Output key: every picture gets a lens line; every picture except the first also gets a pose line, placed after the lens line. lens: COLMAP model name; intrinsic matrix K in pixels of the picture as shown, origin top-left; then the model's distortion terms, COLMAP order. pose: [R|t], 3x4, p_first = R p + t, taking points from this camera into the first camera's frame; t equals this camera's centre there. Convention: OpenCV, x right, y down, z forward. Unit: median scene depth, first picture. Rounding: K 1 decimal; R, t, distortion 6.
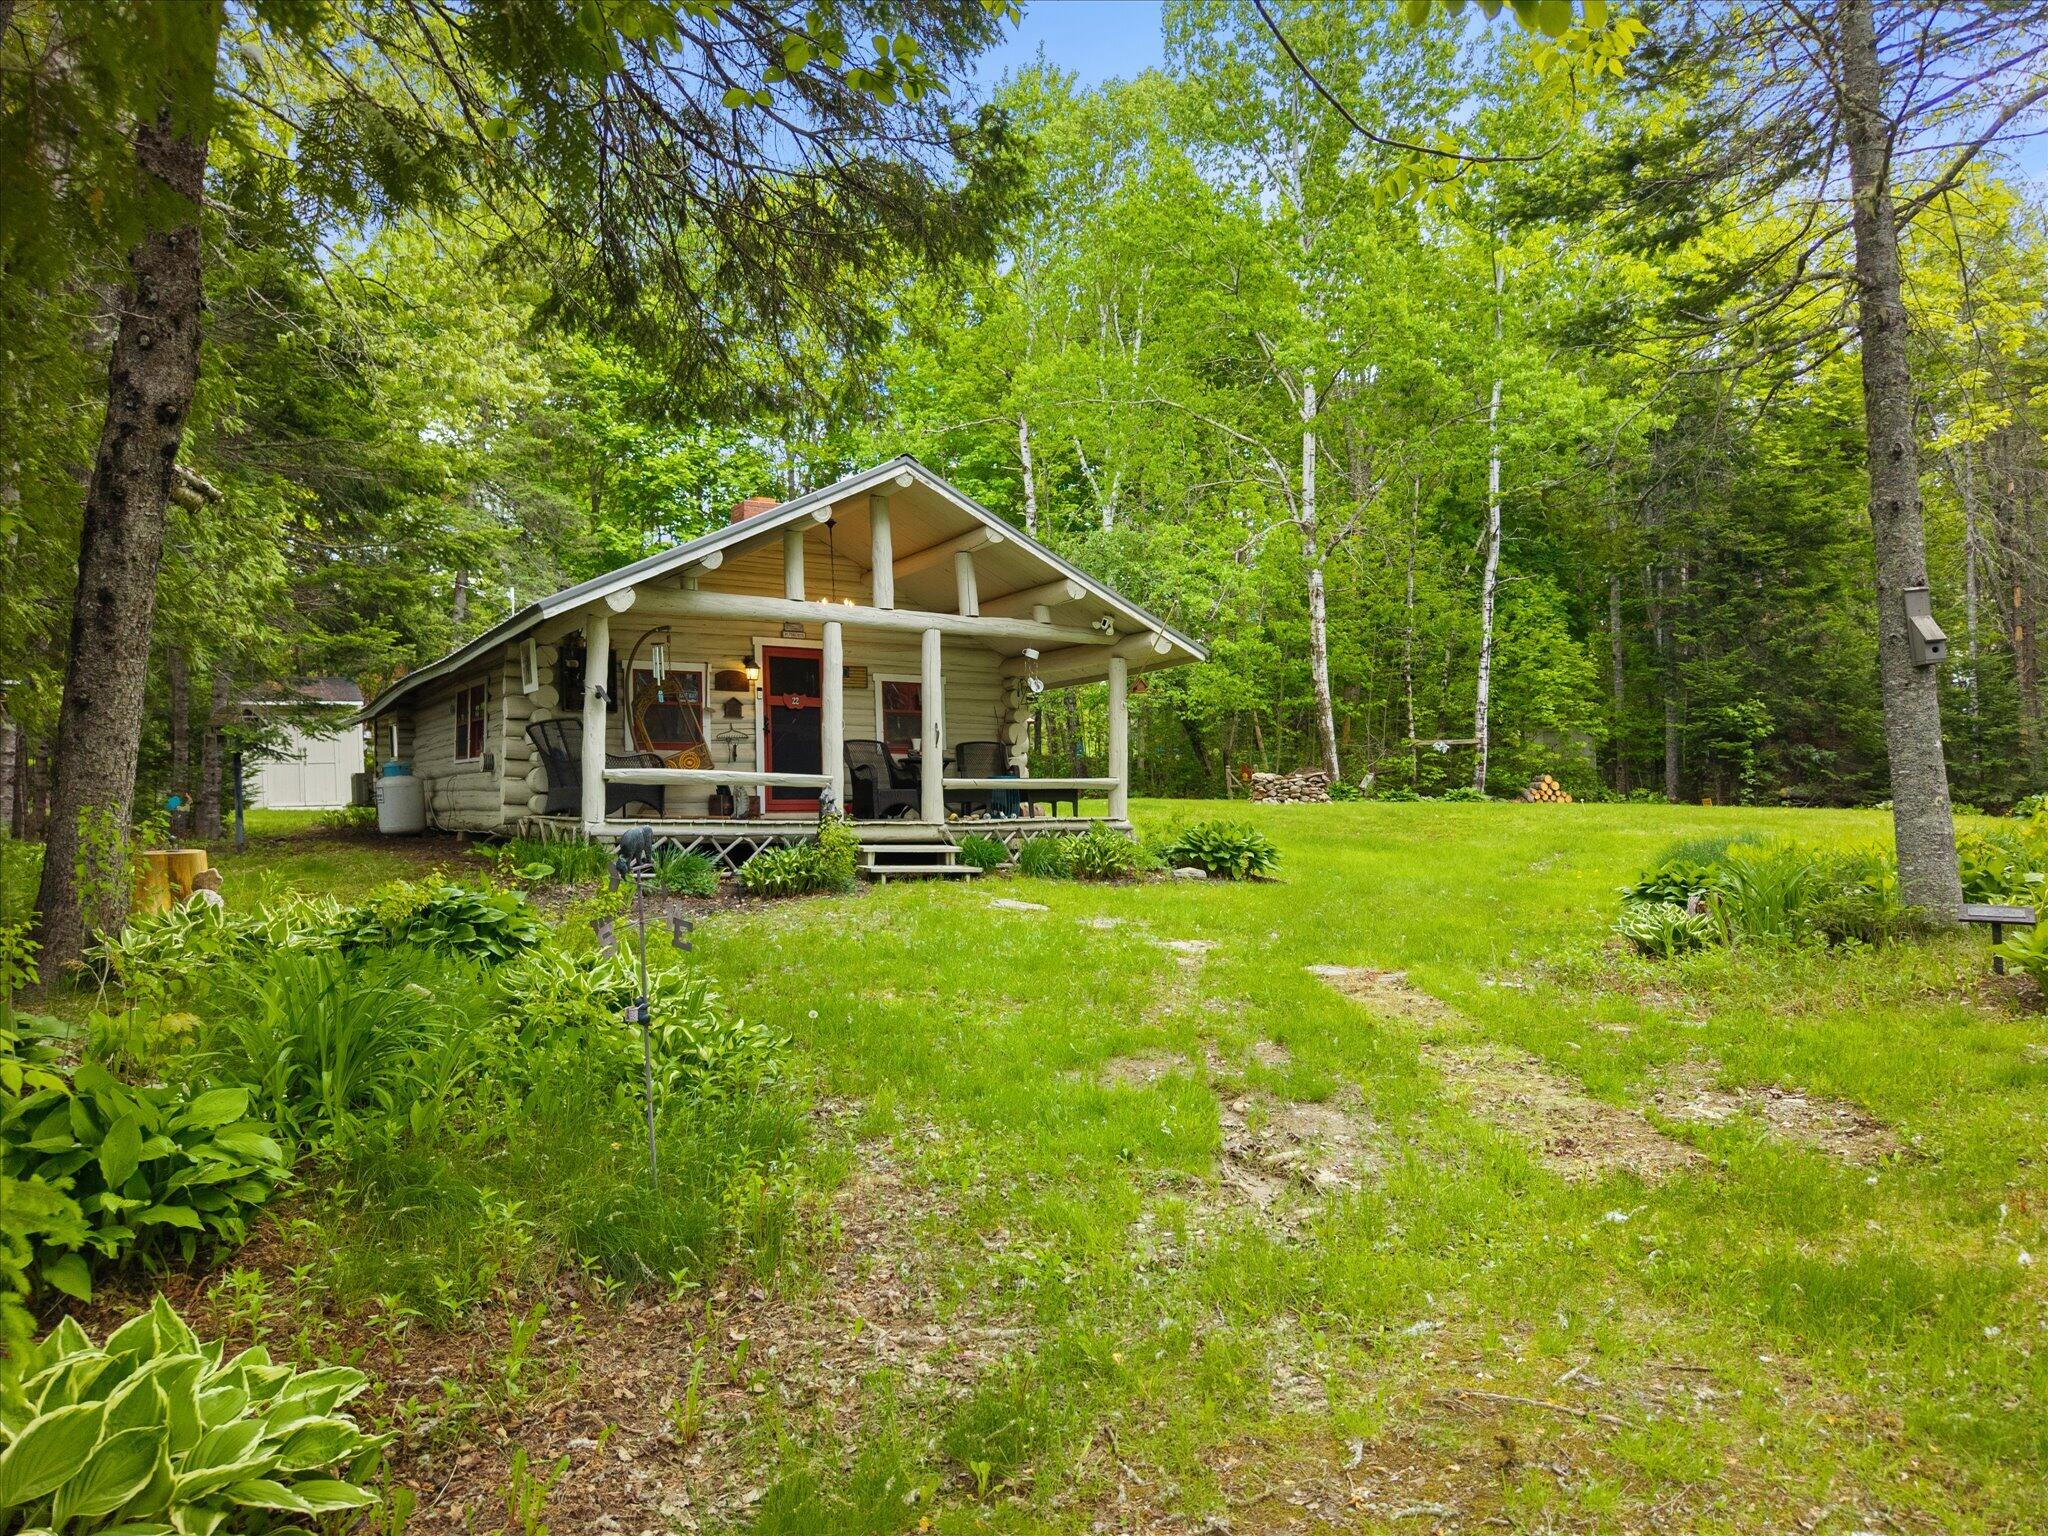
lens RADIAL K [[1461.7, 0, 1068.0], [0, 1461.7, 768.6], [0, 0, 1]] dist [0.062806, -0.130788]
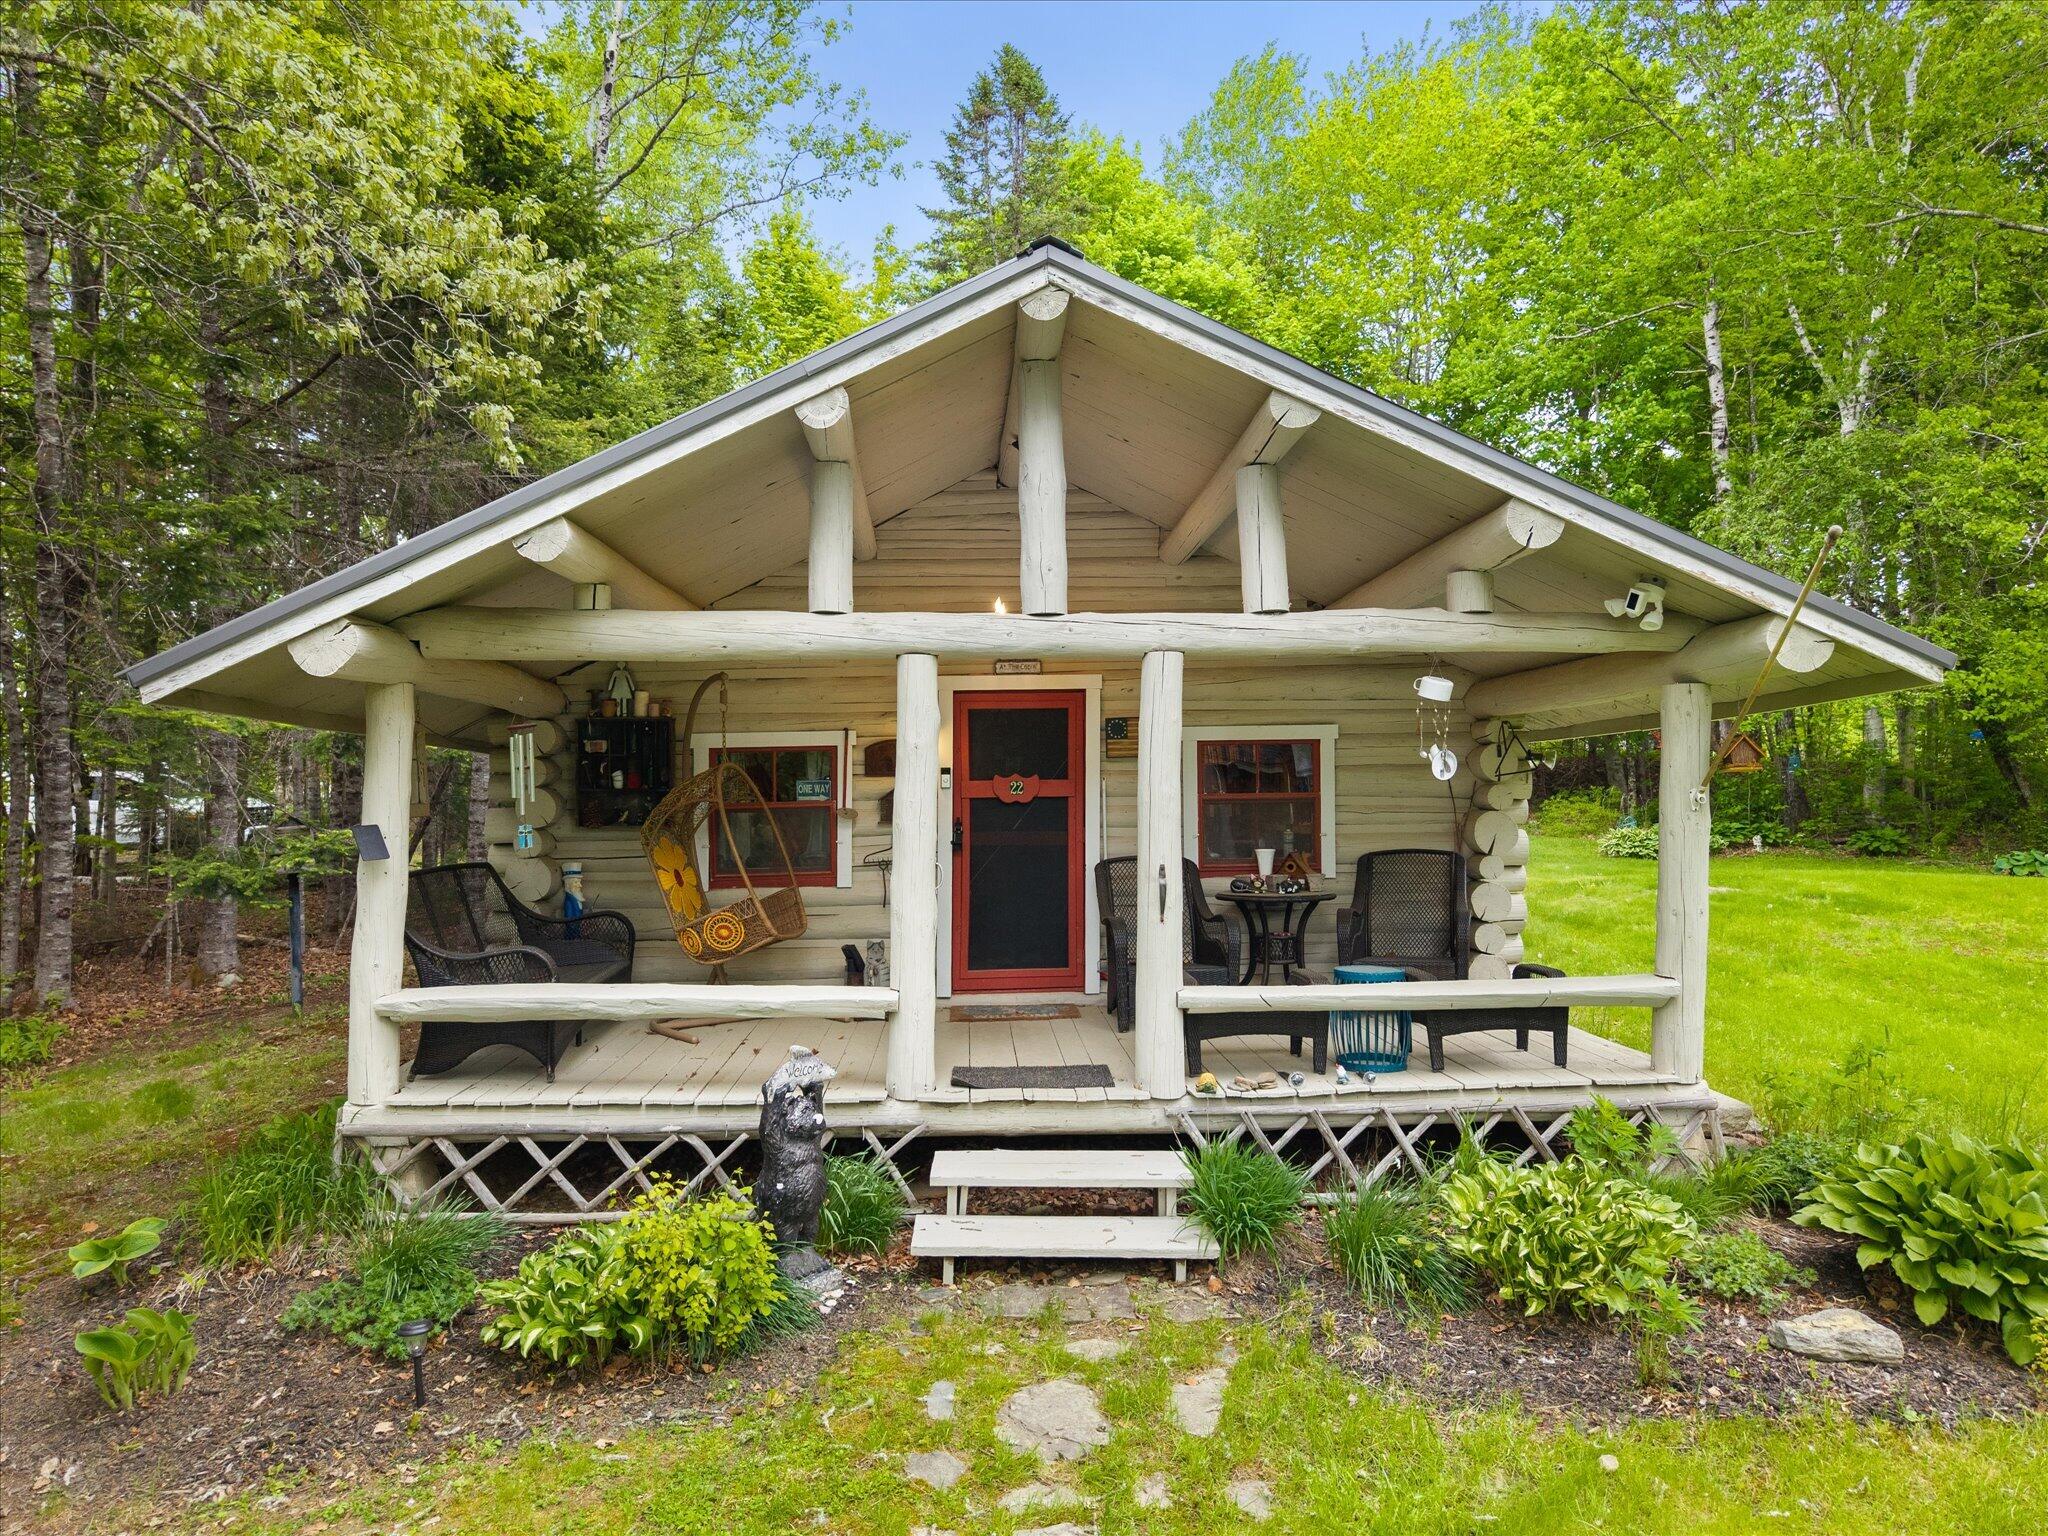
lens RADIAL K [[1382.2, 0, 954.8], [0, 1382.2, 833.9], [0, 0, 1]] dist [-0.000861, -0.001330]
pose [[0.841176, 0.013795, -0.540586, 0.075793], [0.020266, 0.998168, 0.057006, -0.062475], [0.540382, -0.058908, 0.839355, 0.589564]]
